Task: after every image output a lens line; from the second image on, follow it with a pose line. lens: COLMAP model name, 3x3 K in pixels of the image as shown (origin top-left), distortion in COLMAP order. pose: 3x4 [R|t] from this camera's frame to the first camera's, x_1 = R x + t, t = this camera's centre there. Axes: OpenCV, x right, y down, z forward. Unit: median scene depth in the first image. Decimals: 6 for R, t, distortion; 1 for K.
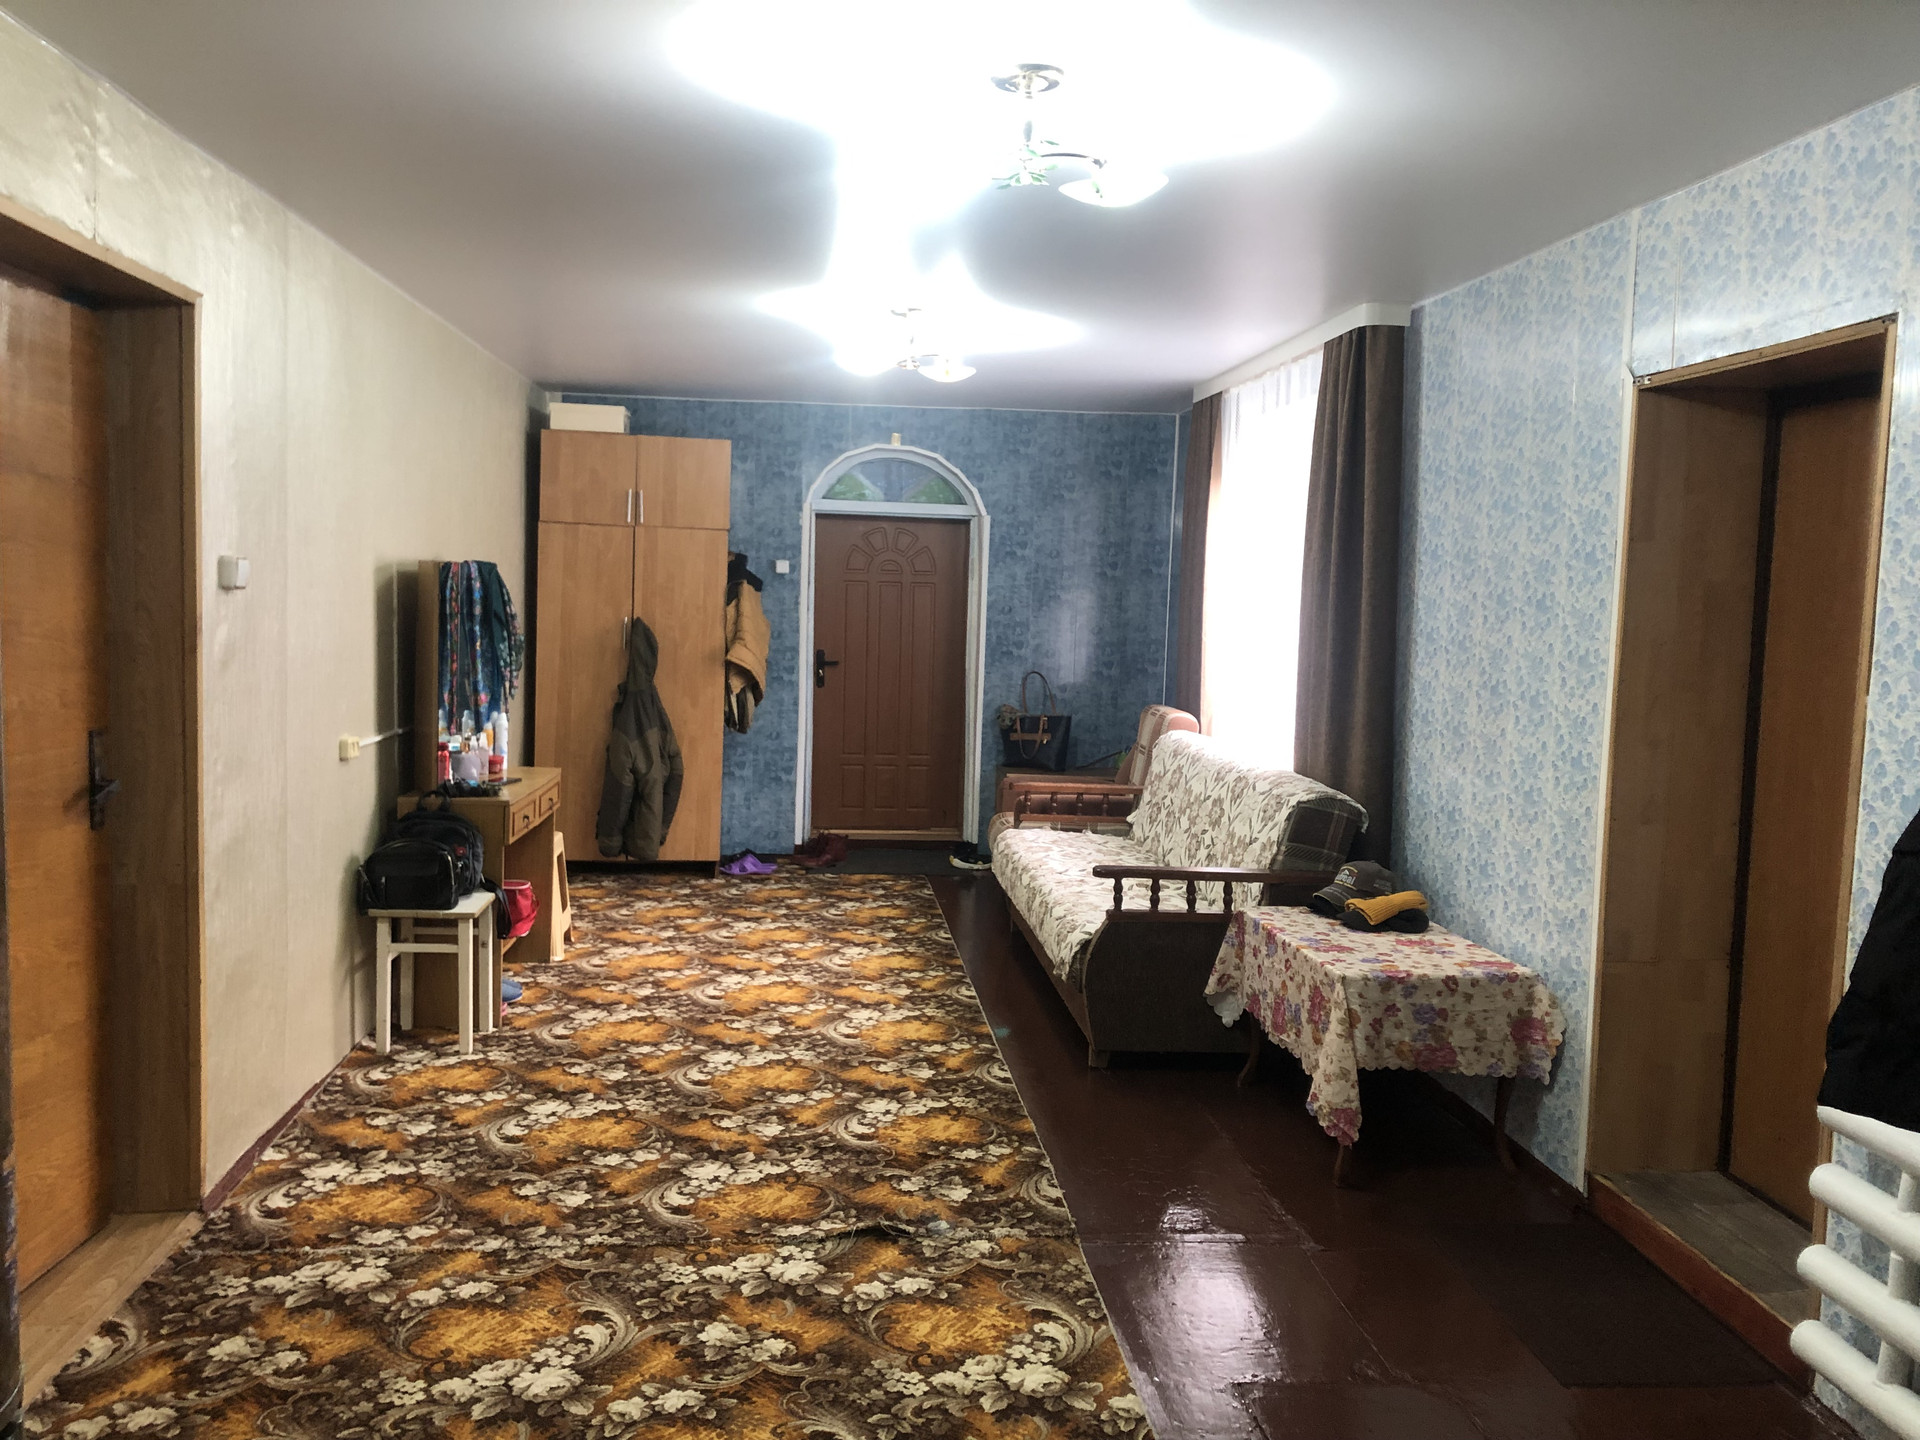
lens RADIAL K [[1601.7, 0, 960.0], [0, 1601.7, 720.0], [0, 0, 1]] dist [0.026433, 0.003875]
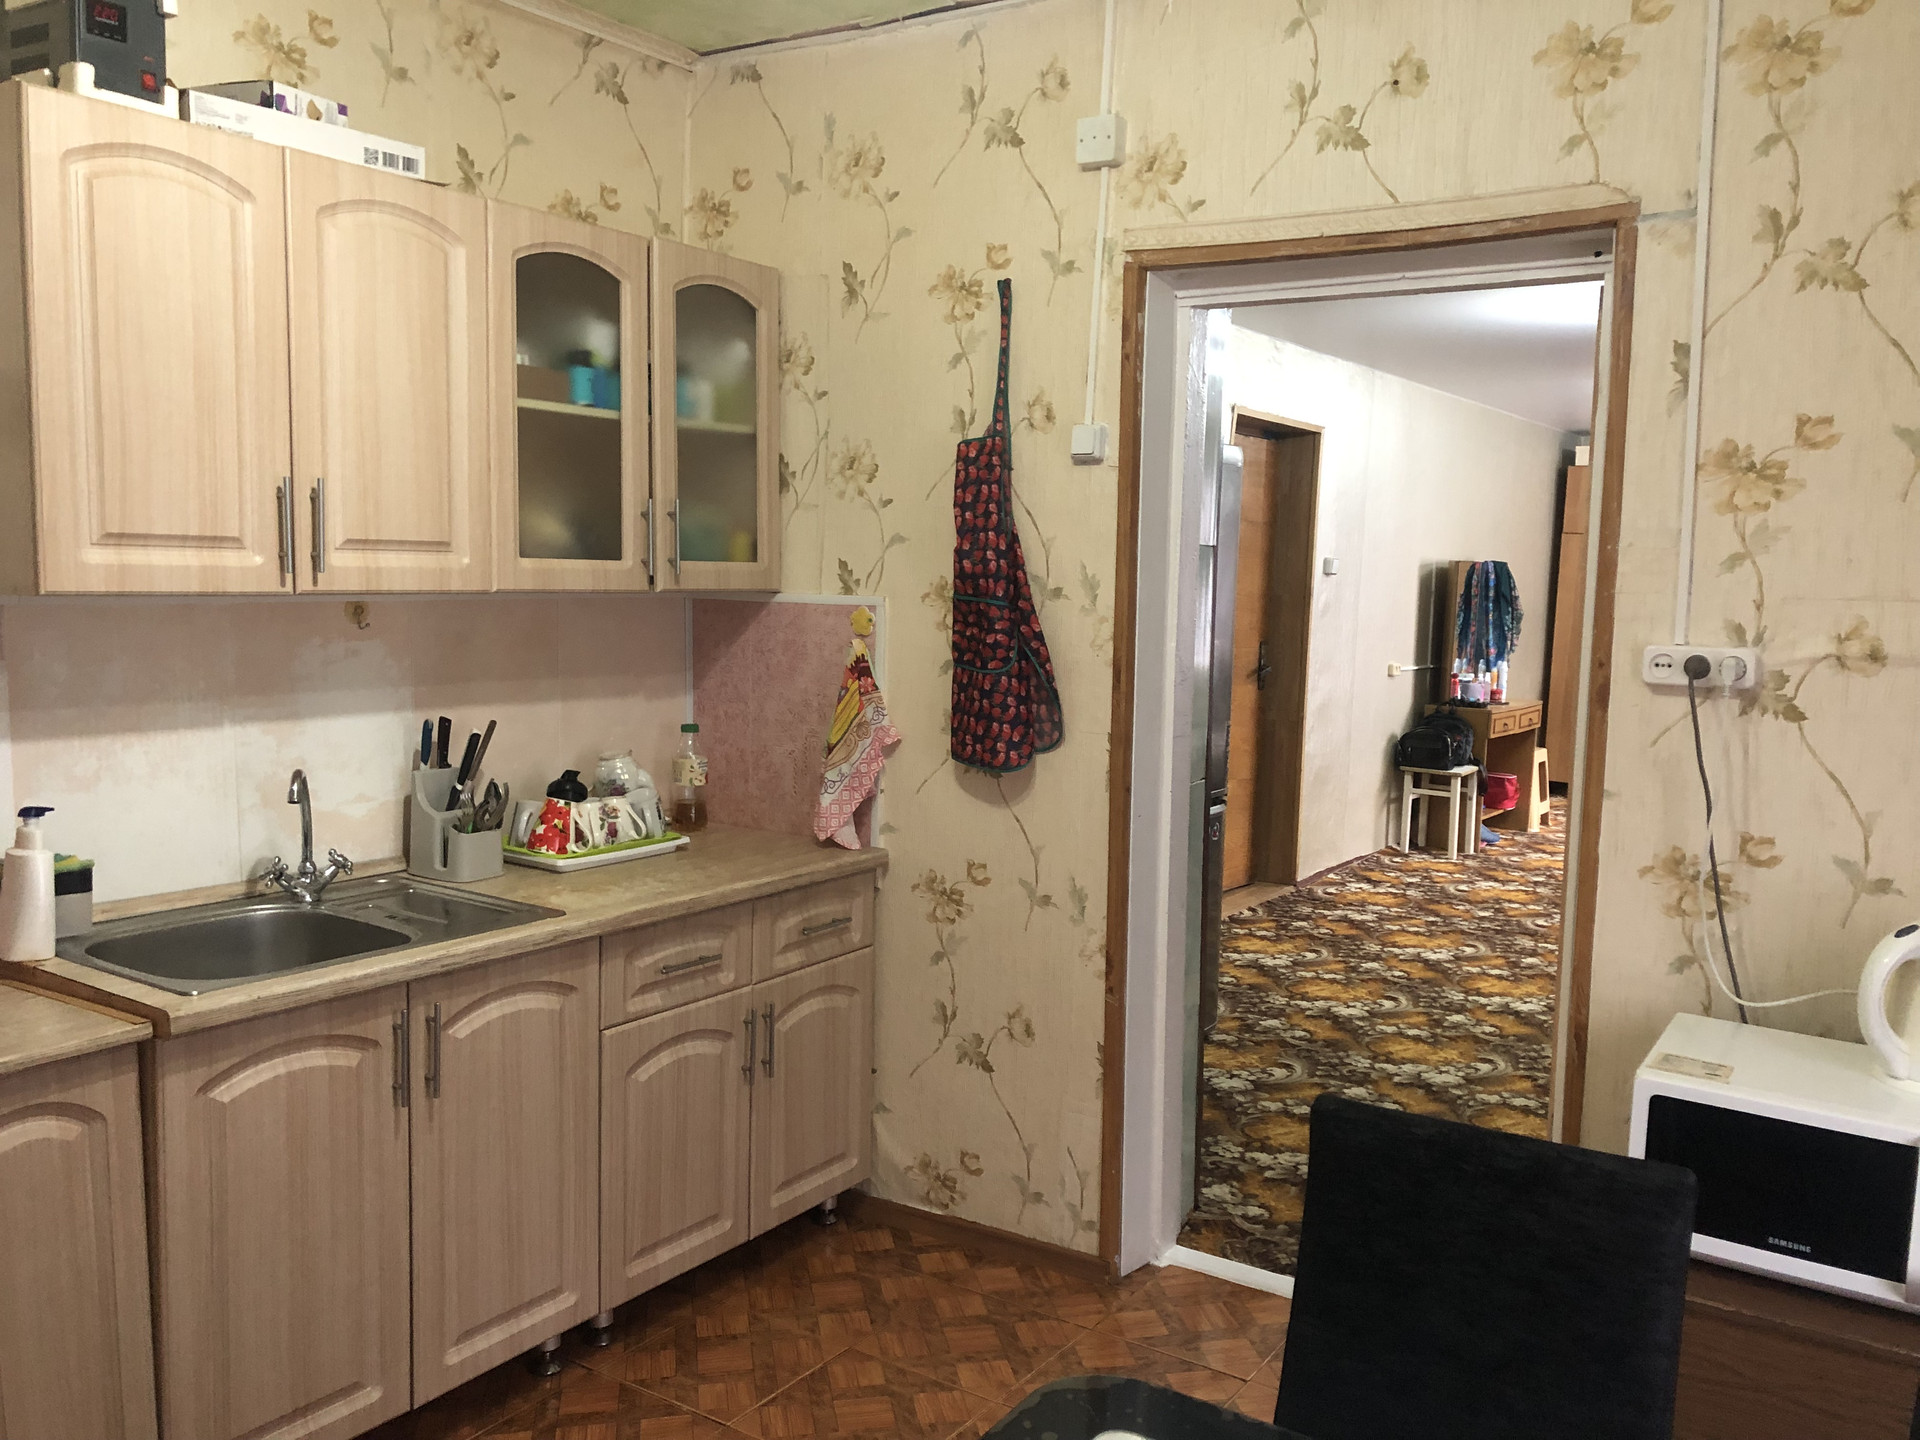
lens RADIAL K [[1601.7, 0, 960.0], [0, 1601.7, 720.0], [0, 0, 1]] dist [0.026433, 0.003875]
pose [[0.773359, 0.058642, -0.631251, 0.334401], [-0.060960, 0.997977, 0.018027, 0.066000], [0.631031, 0.024540, 0.775369, -0.598599]]
